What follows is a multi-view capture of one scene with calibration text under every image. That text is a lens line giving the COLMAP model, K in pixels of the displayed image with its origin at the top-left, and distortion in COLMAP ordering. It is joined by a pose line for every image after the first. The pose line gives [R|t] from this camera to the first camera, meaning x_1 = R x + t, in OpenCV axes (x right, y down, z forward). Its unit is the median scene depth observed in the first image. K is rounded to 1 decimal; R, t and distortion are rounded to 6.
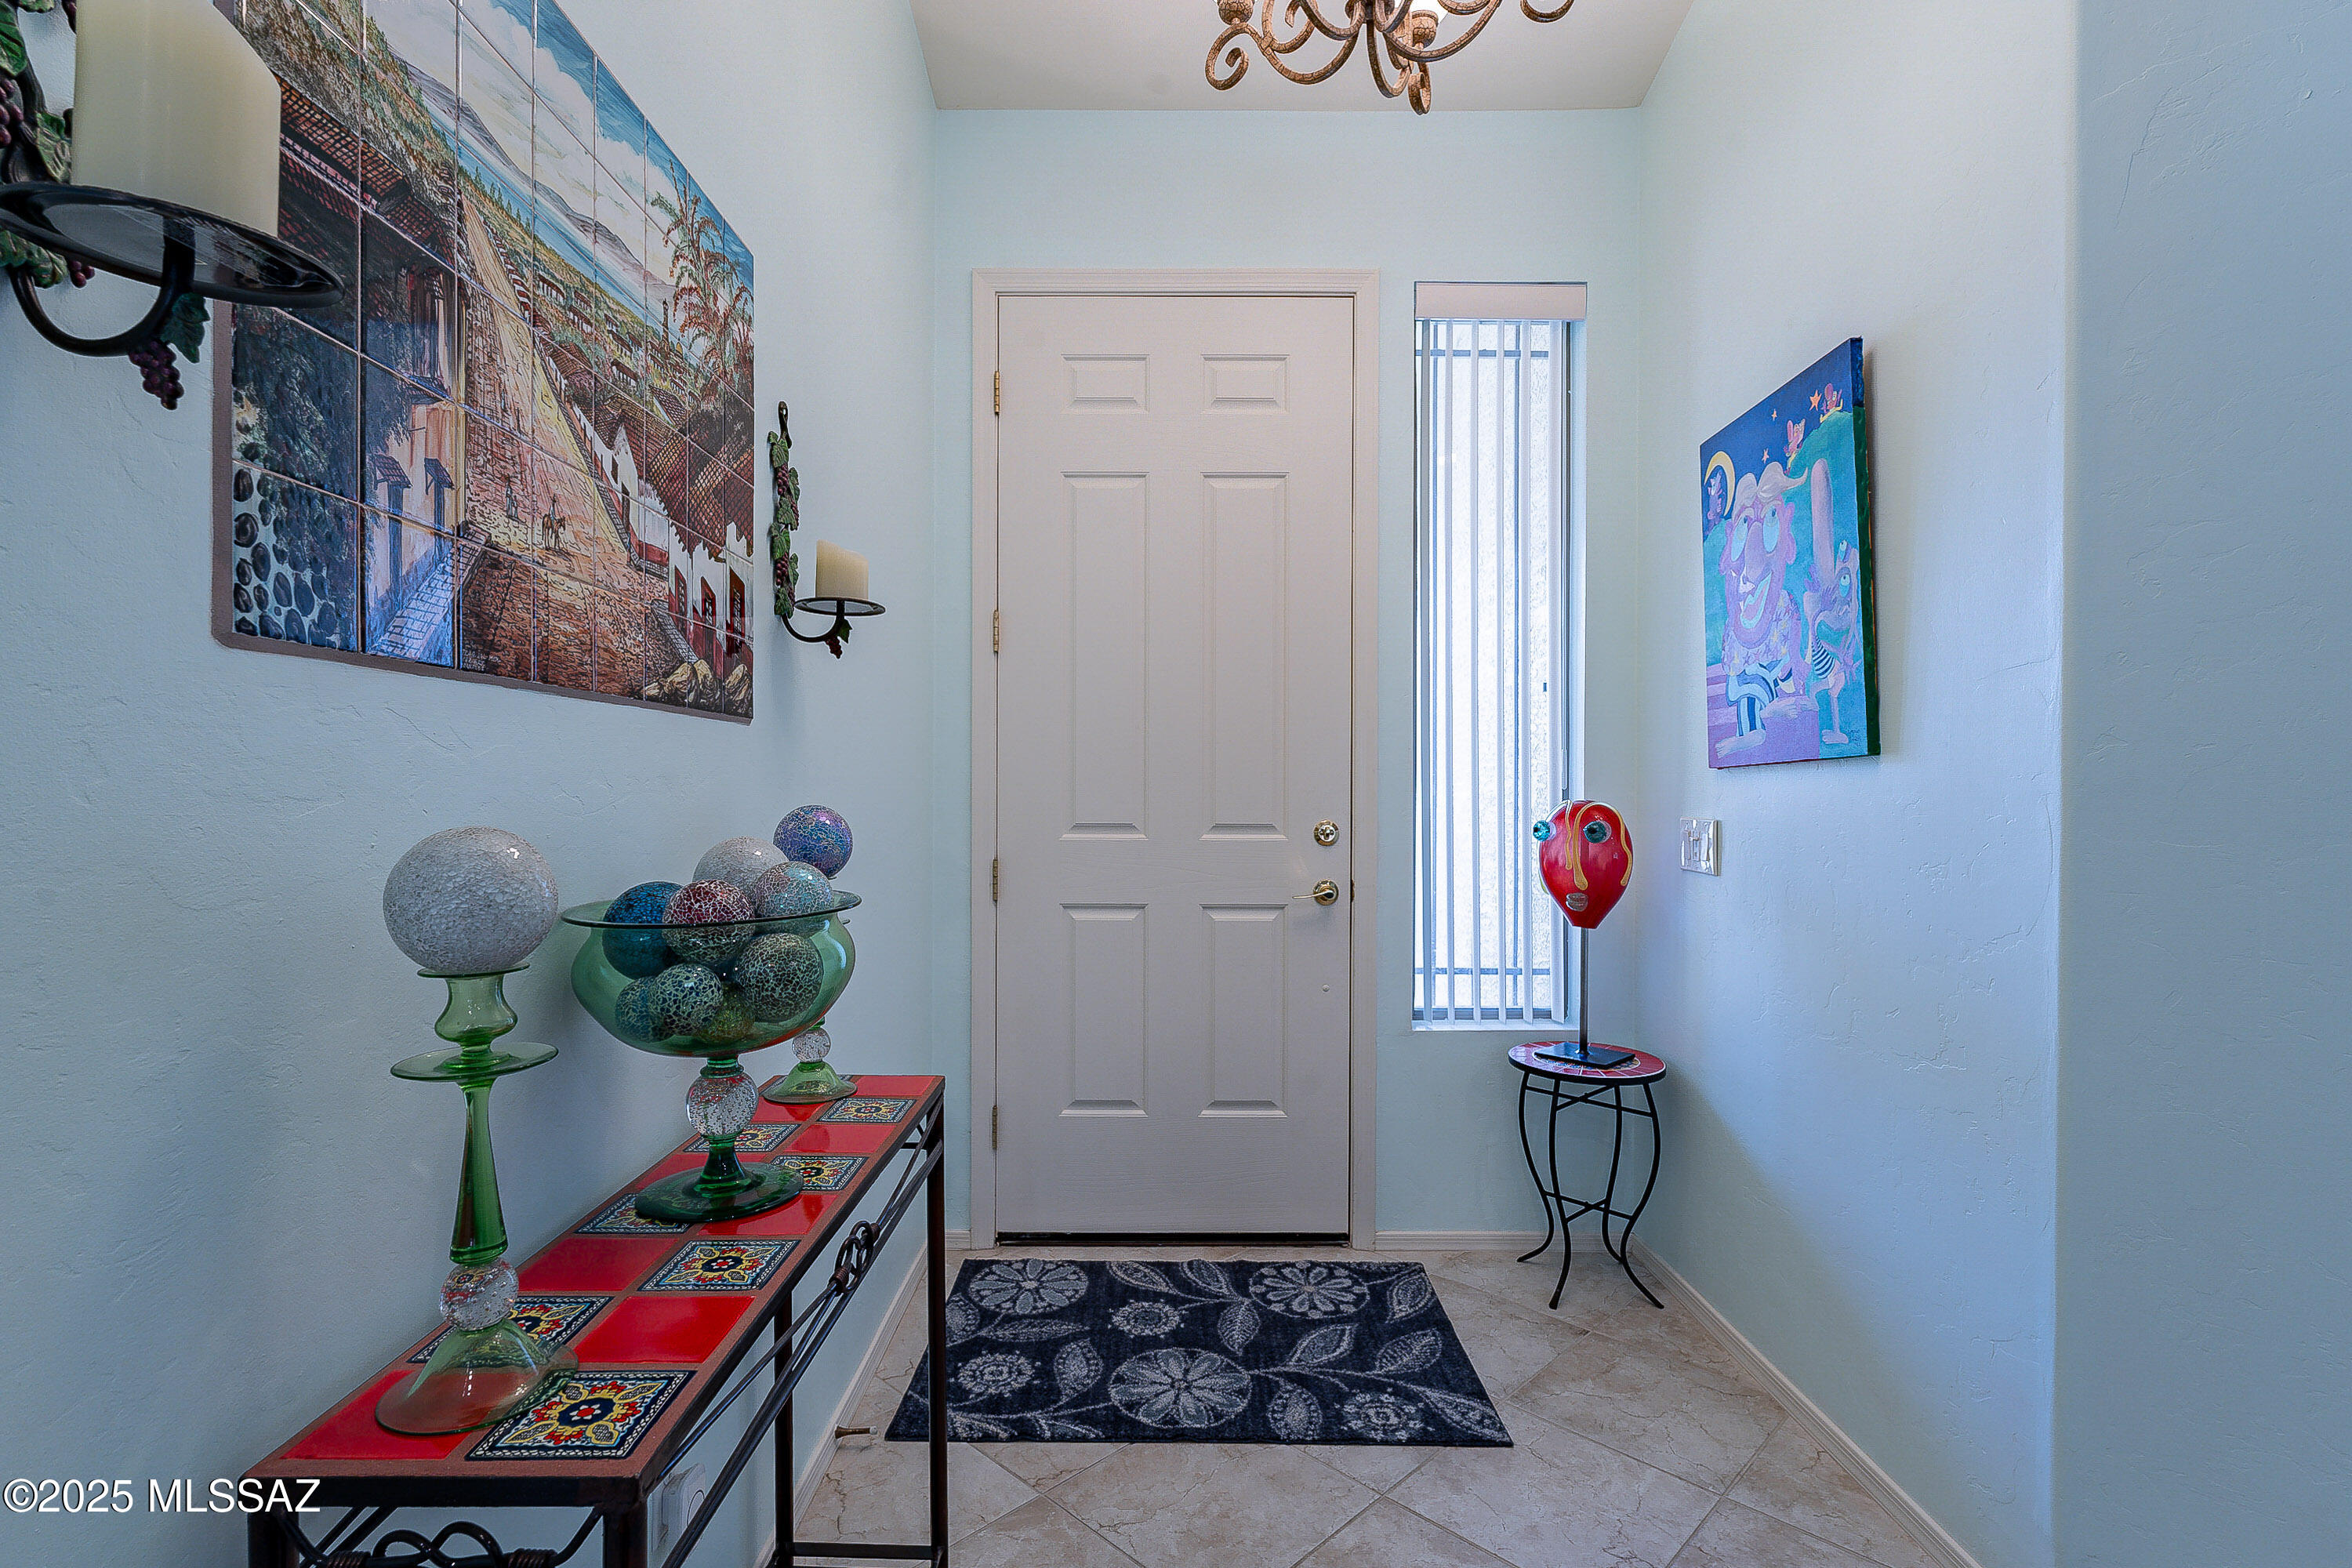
lens RADIAL K [[1127.2, 0, 1175.6], [0, 1127.2, 787.1], [0, 0, 1]] dist [-0.003245, -0.000363]
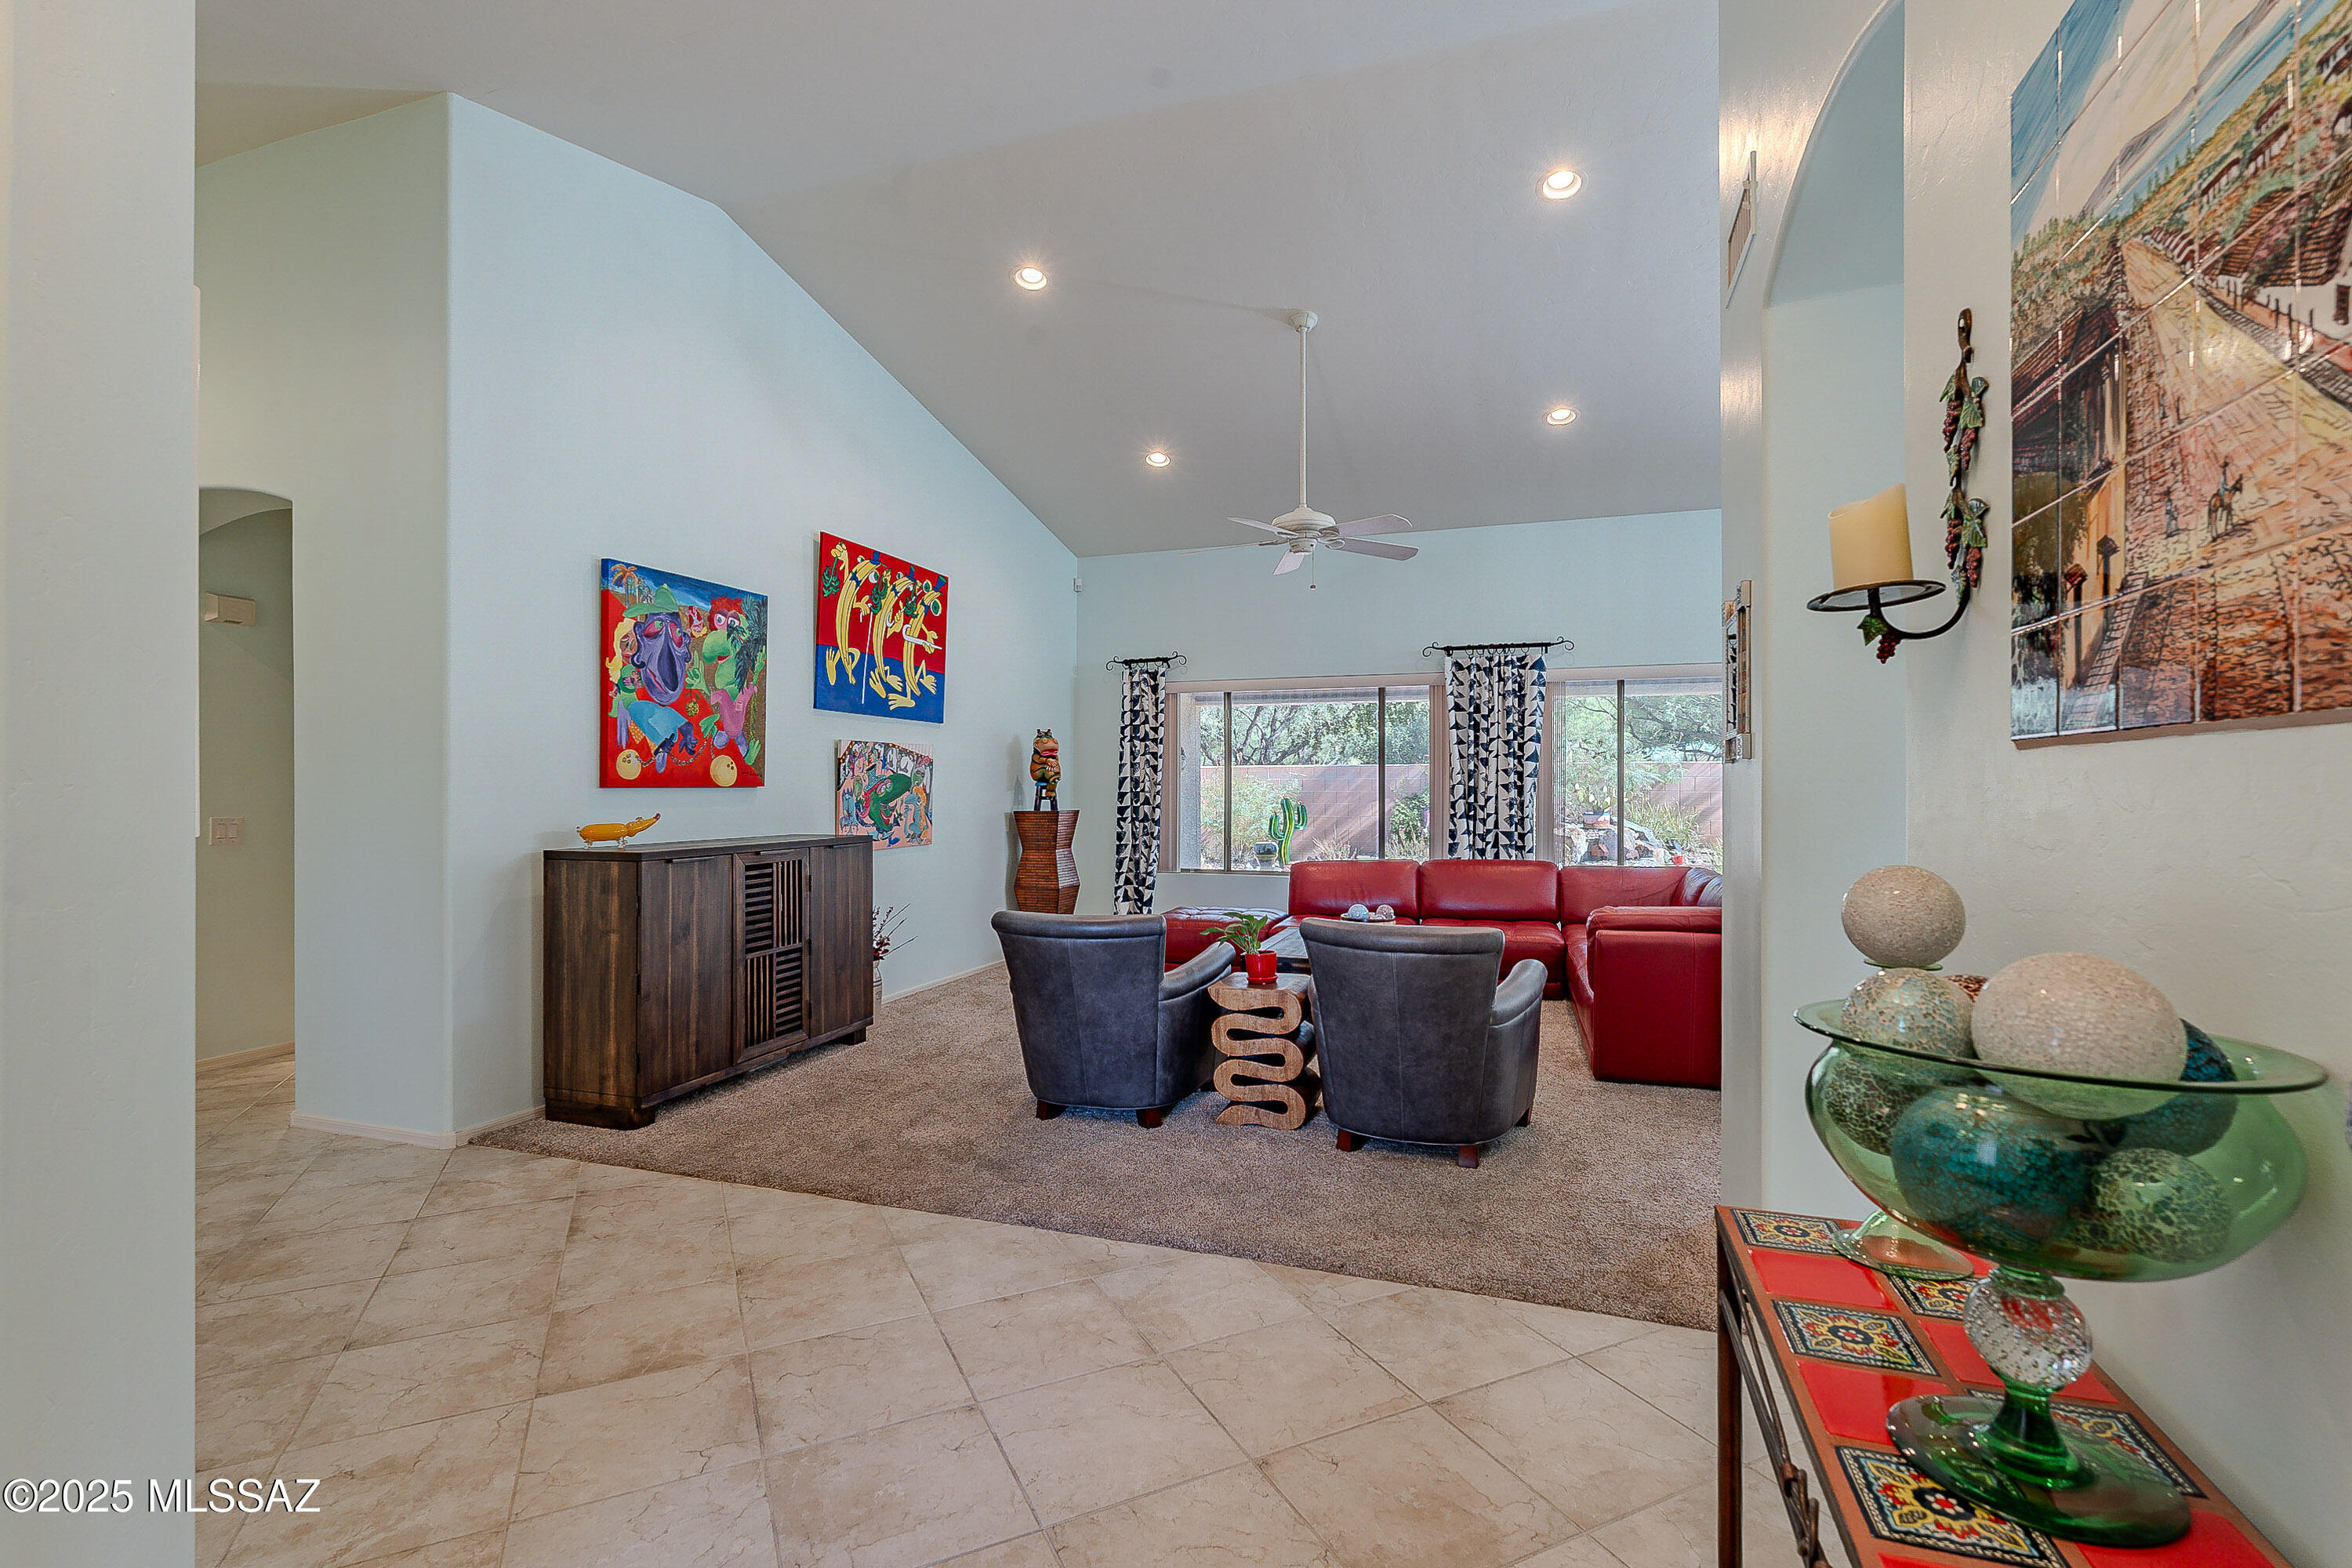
lens RADIAL K [[1029.9, 0, 1175.3], [0, 1029.9, 779.7], [0, 0, 1]] dist [-0.007910, -0.001626]
pose [[-0.940468, -0.002195, 0.339876, -0.148349], [-0.004147, 0.999979, -0.005018, -0.049031], [-0.339857, -0.006128, -0.940457, 1.972117]]
